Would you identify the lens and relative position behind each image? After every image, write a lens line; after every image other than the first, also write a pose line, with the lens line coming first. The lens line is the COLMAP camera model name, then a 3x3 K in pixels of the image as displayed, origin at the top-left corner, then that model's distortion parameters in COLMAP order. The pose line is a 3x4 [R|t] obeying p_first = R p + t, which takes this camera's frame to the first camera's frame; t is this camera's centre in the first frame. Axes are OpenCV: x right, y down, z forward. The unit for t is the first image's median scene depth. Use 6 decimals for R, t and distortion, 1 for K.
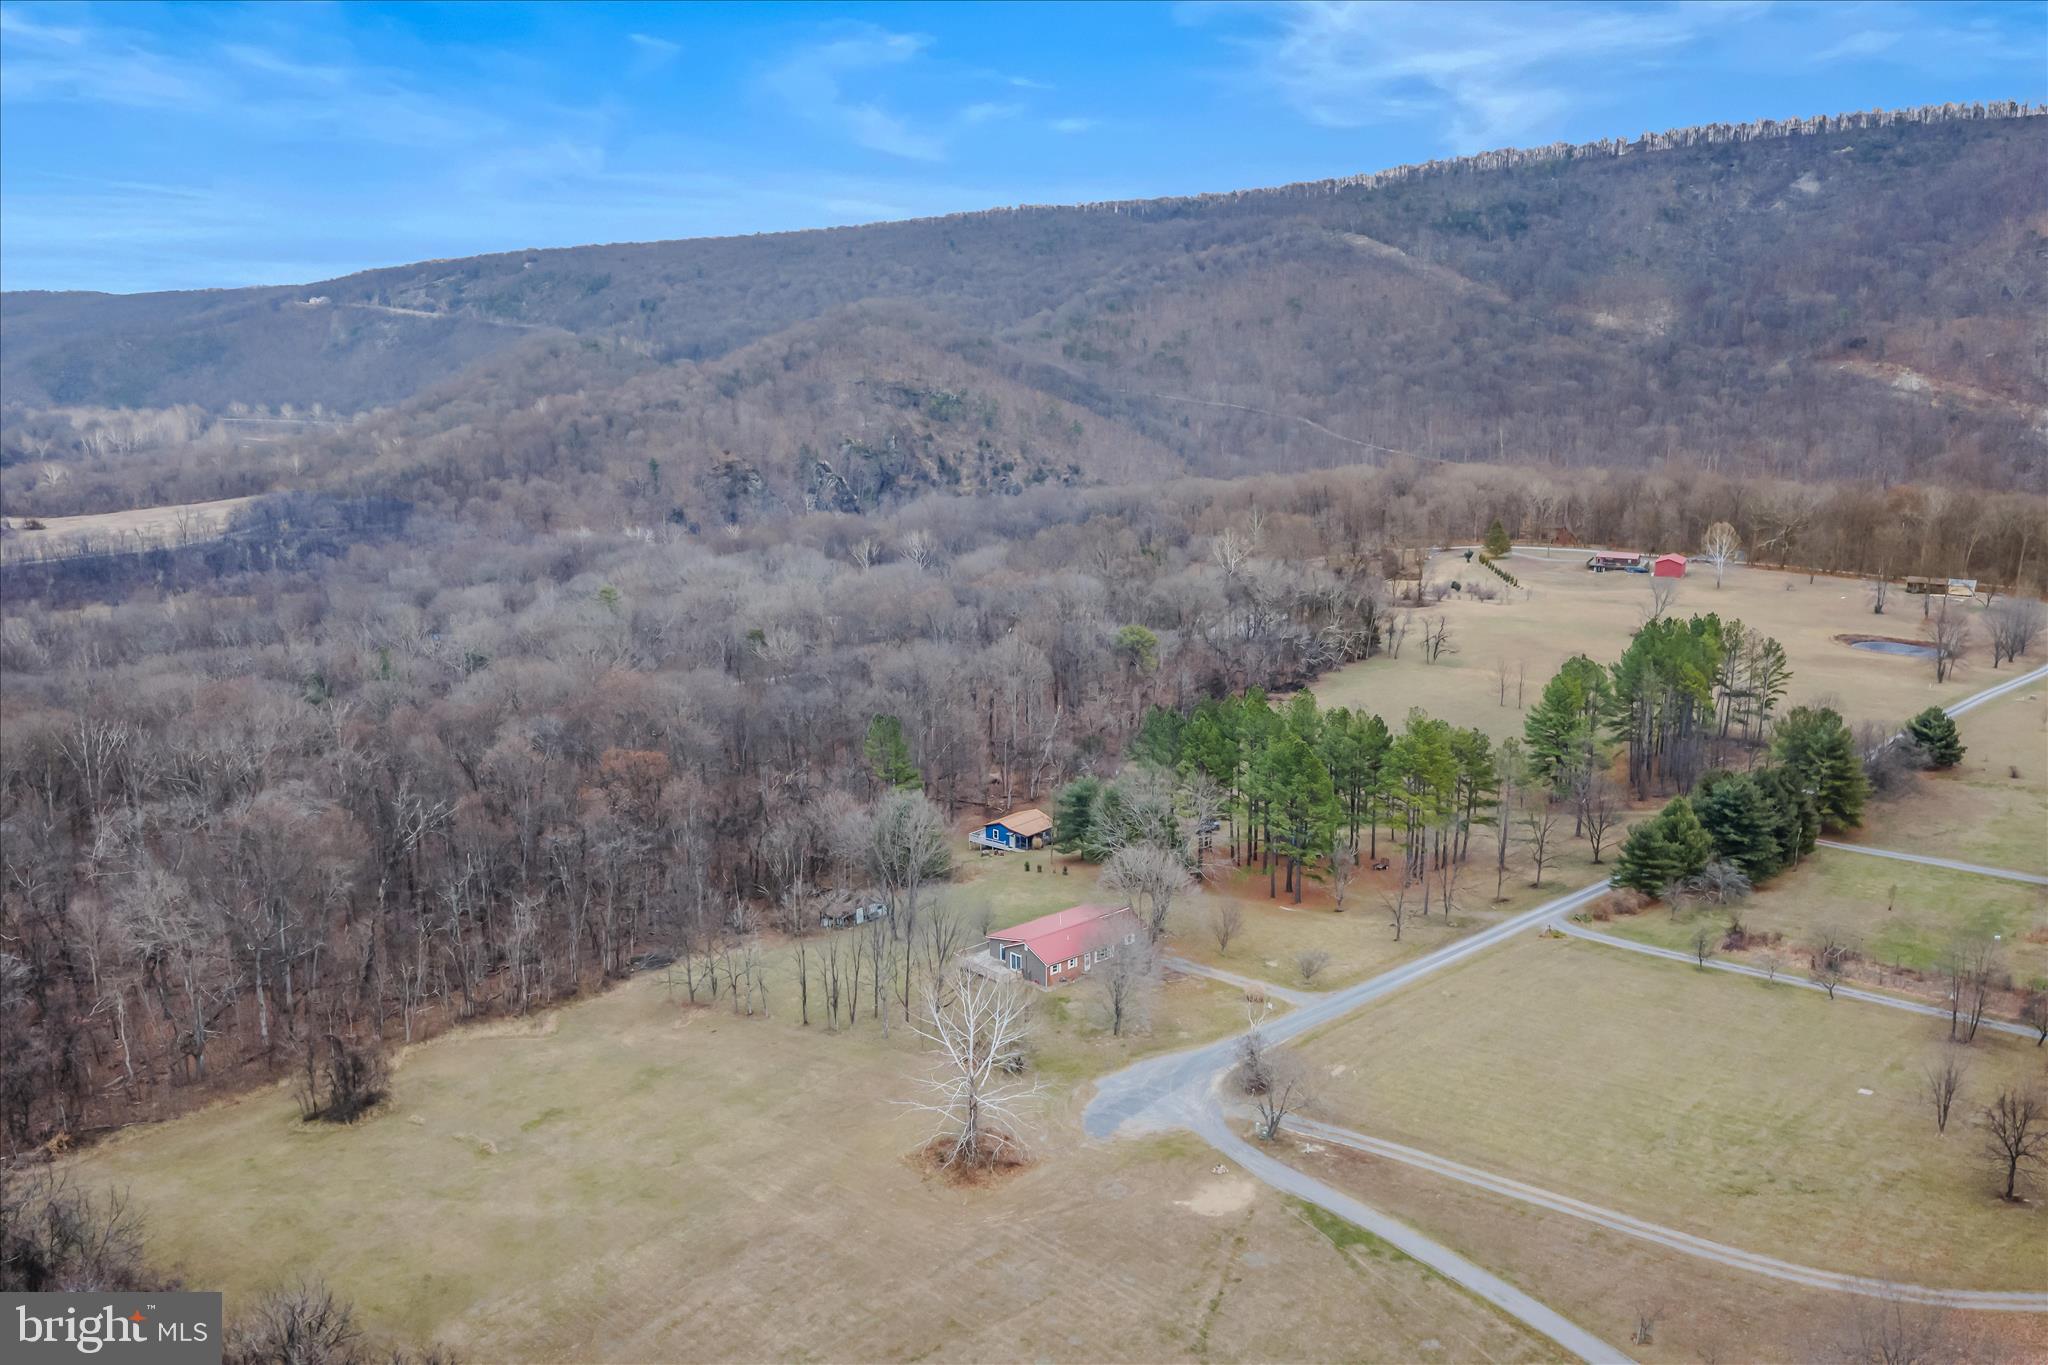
lens RADIAL K [[1692.7, 0, 1030.4], [0, 1692.7, 674.2], [0, 0, 1]] dist [0.027808, -0.053017]
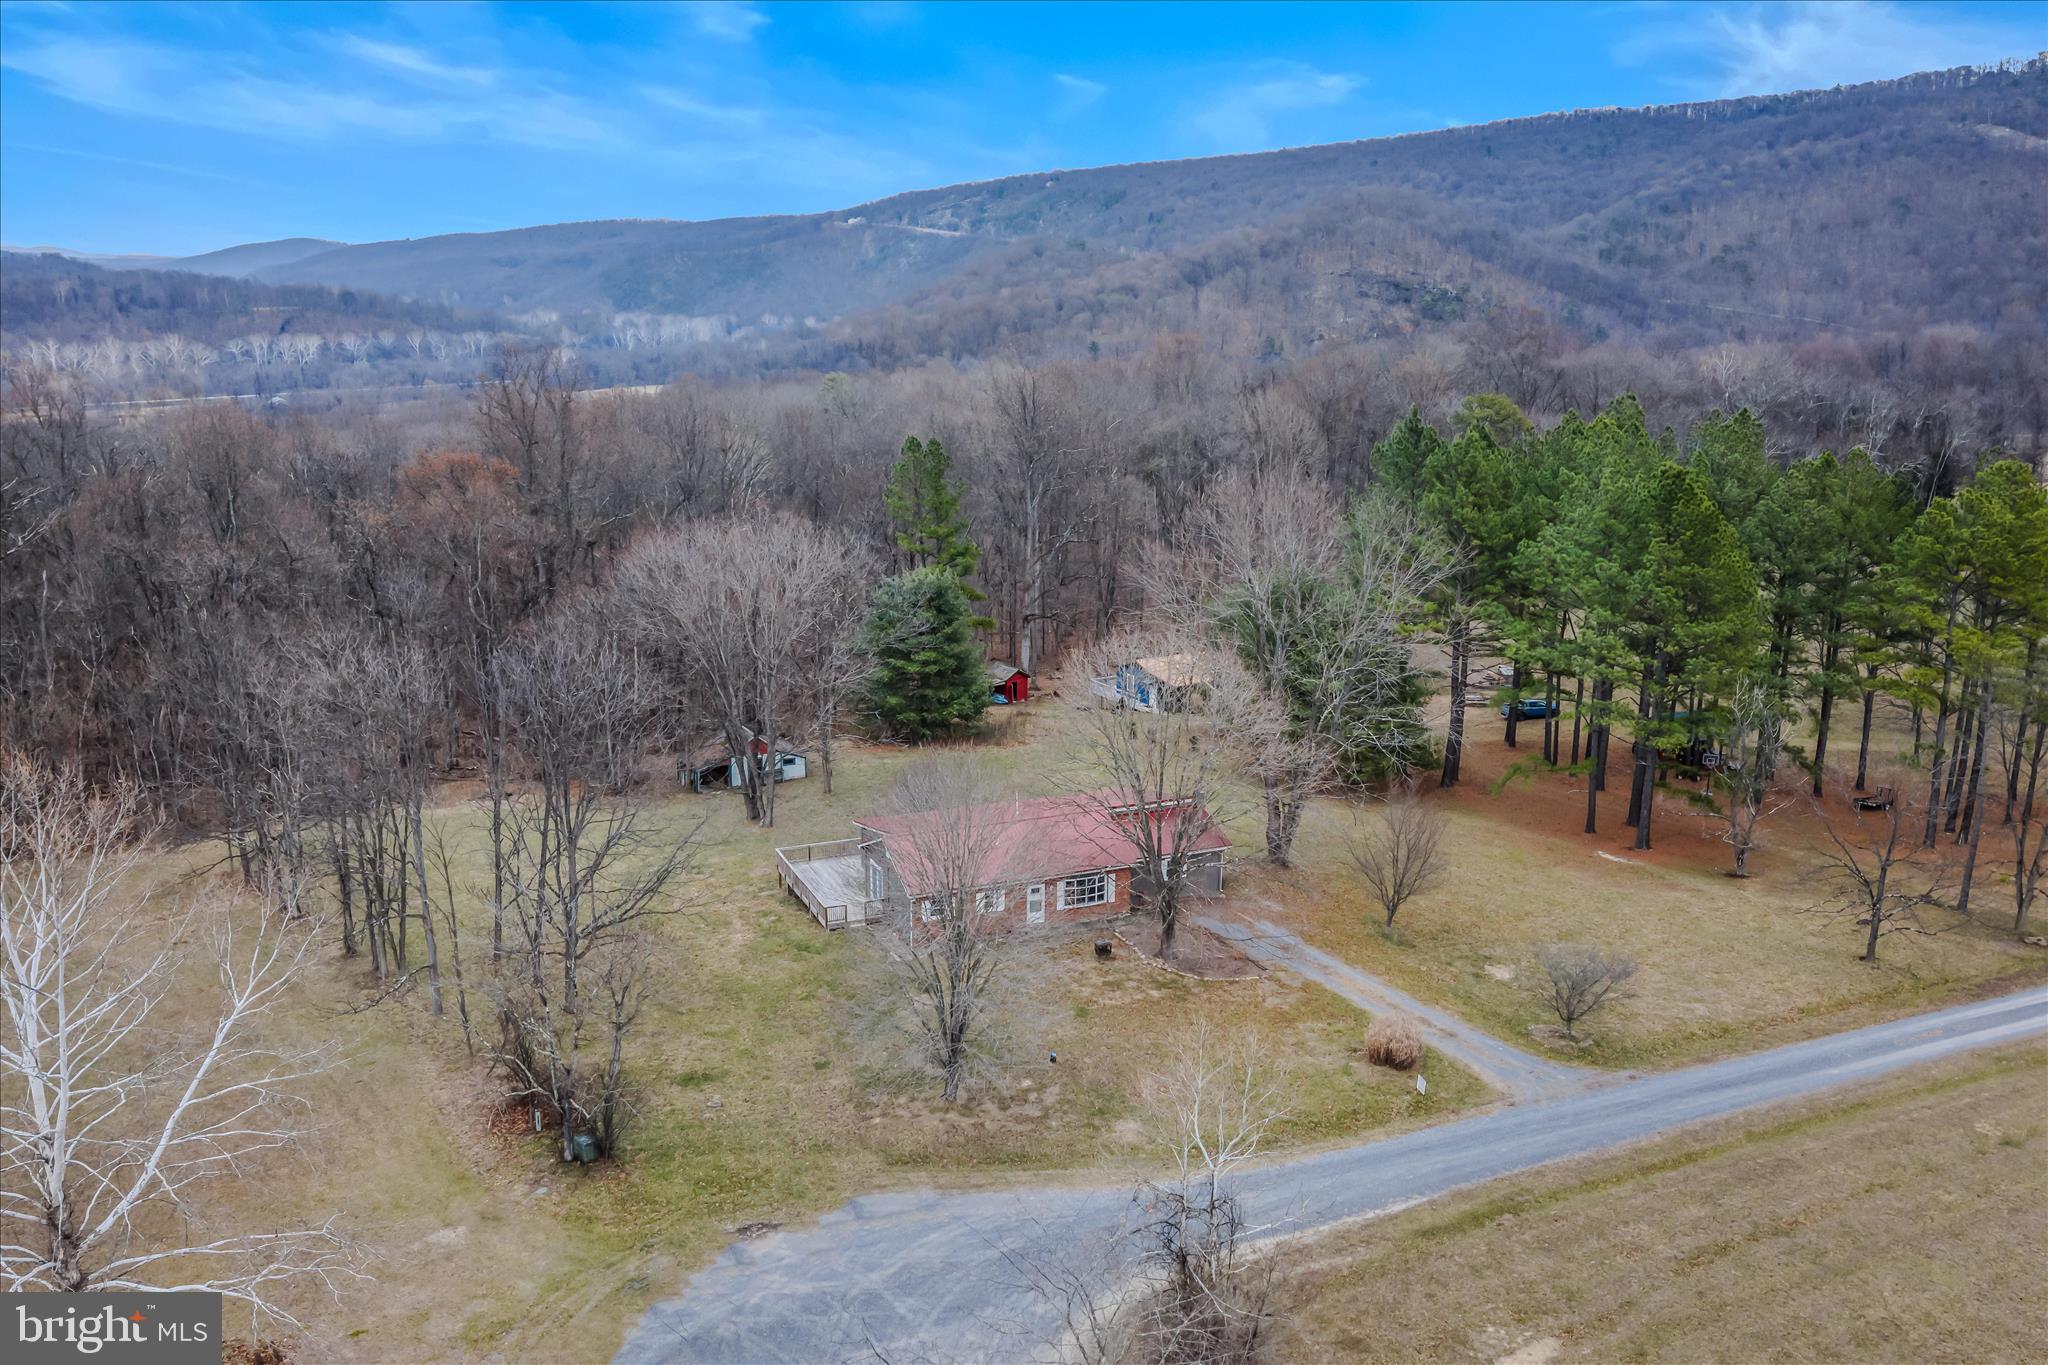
lens RADIAL K [[1692.7, 0, 1030.4], [0, 1692.7, 674.2], [0, 0, 1]] dist [0.027808, -0.053017]
pose [[0.949898, 0.088623, -0.299732, 0.025854], [-0.081888, 0.996027, 0.034982, 0.016797], [0.301641, -0.008685, 0.953382, 0.102244]]
